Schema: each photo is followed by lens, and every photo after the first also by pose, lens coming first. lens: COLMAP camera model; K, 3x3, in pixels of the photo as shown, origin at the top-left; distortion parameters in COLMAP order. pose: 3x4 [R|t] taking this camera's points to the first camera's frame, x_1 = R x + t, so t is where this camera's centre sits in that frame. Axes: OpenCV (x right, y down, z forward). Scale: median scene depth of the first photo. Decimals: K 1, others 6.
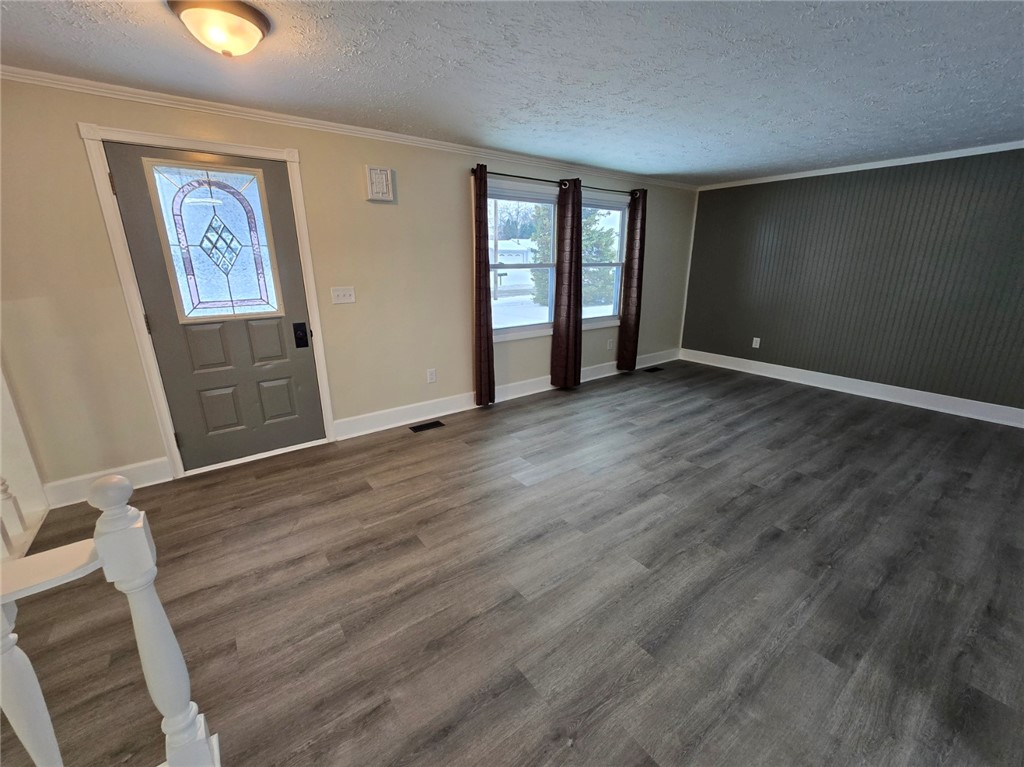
lens RADIAL K [[419.5, 0, 507.3], [0, 419.5, 382.3], [0, 0, 1]] dist [-0.001822, 0.002103]
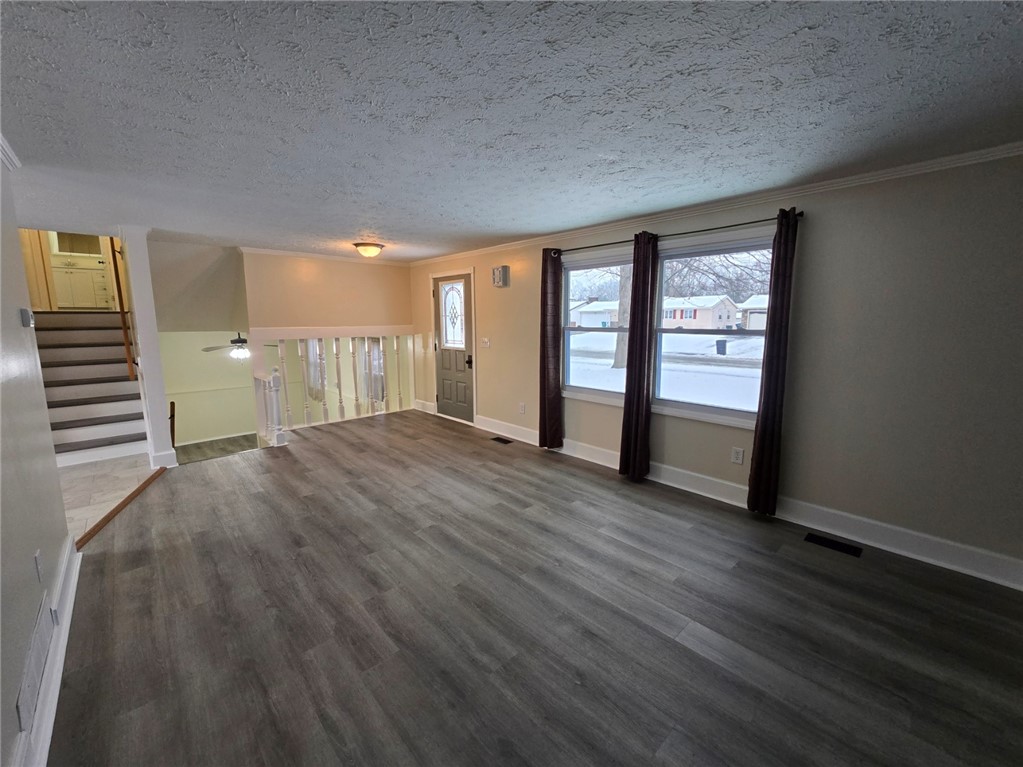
lens RADIAL K [[419.1, 0, 518.9], [0, 419.1, 376.2], [0, 0, 1]] dist [-0.001822, 0.002103]
pose [[0.122397, 0.134661, -0.983303, 1.540661], [-0.276673, 0.956107, 0.096498, -0.330566], [0.953137, 0.260242, 0.154282, 1.076581]]
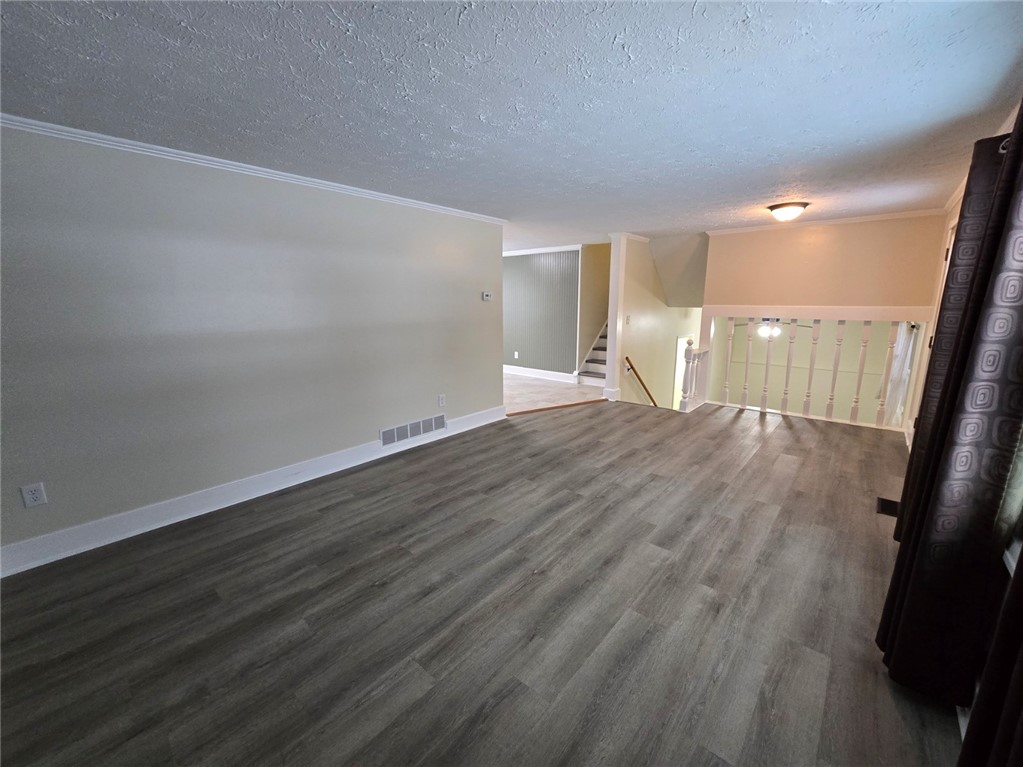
lens RADIAL K [[419.1, 0, 510.3], [0, 419.1, 377.0], [0, 0, 1]] dist [-0.001822, 0.002103]
pose [[-0.974399, 0.042701, -0.220733, 0.916653], [-0.062228, 0.892218, 0.447298, -0.579457], [0.216042, 0.449582, -0.866719, 1.939001]]
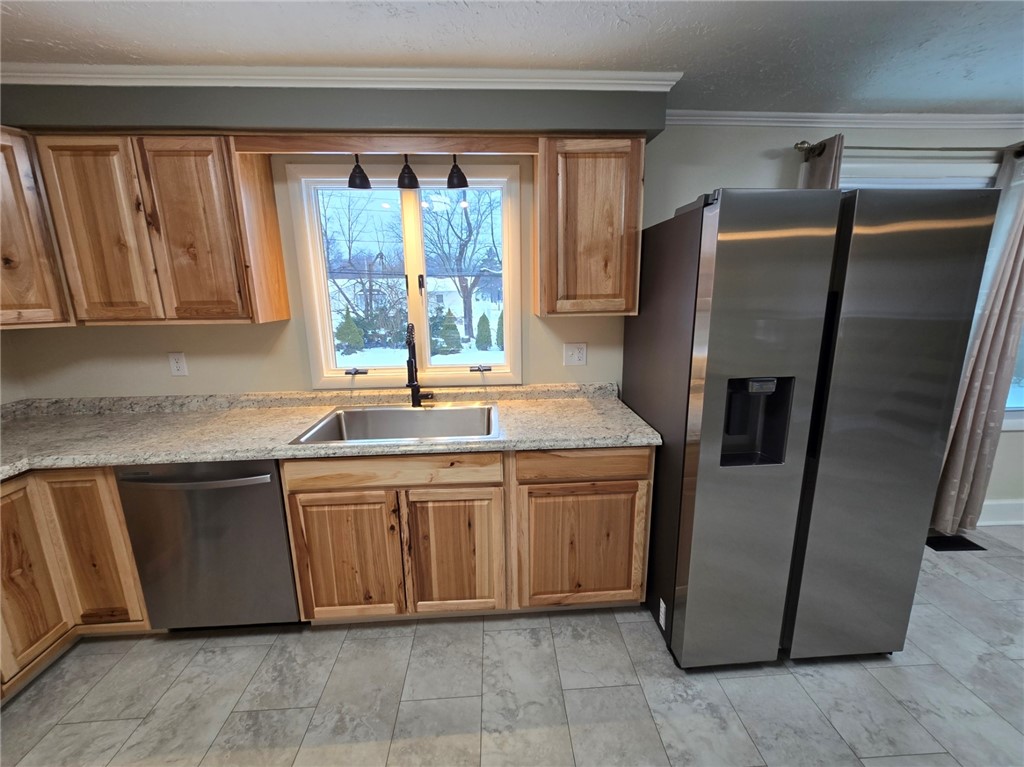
lens RADIAL K [[419.5, 0, 513.2], [0, 419.5, 383.2], [0, 0, 1]] dist [-0.001822, 0.002103]
pose [[0.839330, 0.111633, -0.532037, -0.101810], [-0.143859, 0.989409, -0.019350, -0.147631], [0.524242, 0.092780, 0.846500, 0.403797]]
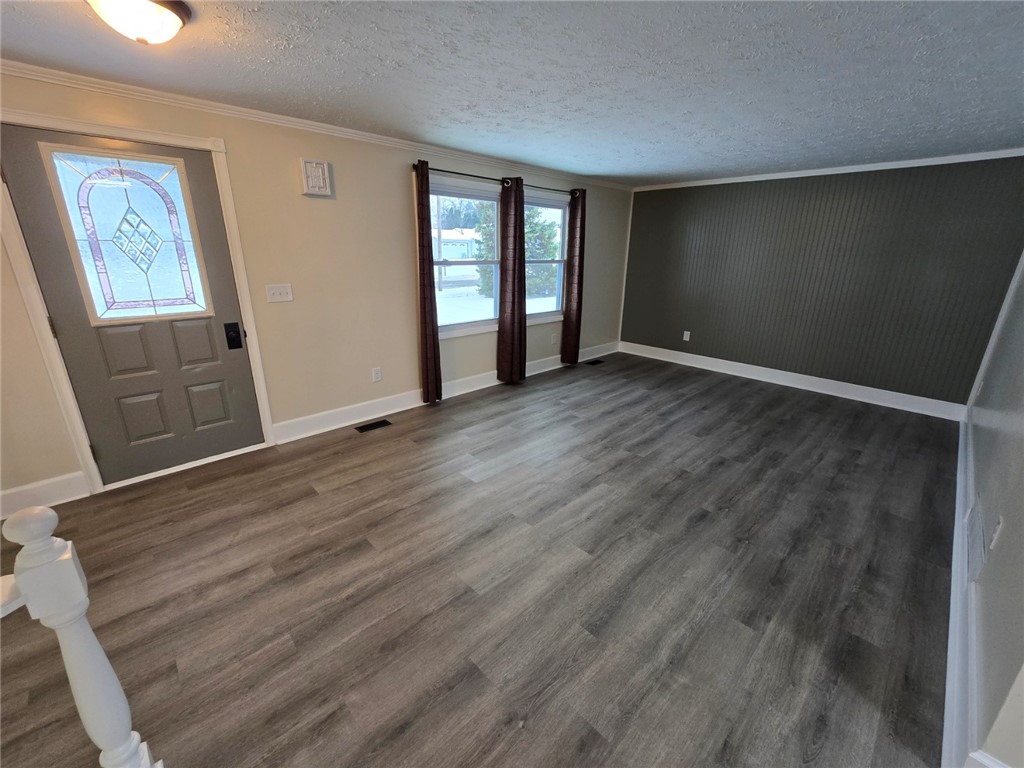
lens RADIAL K [[419.5, 0, 506.2], [0, 419.5, 382.1], [0, 0, 1]] dist [-0.001822, 0.002103]
pose [[0.992141, -0.022946, 0.123001, -0.000405], [0.020224, 0.999523, 0.023334, -0.020106], [-0.123478, -0.020663, 0.992132, -0.020425]]
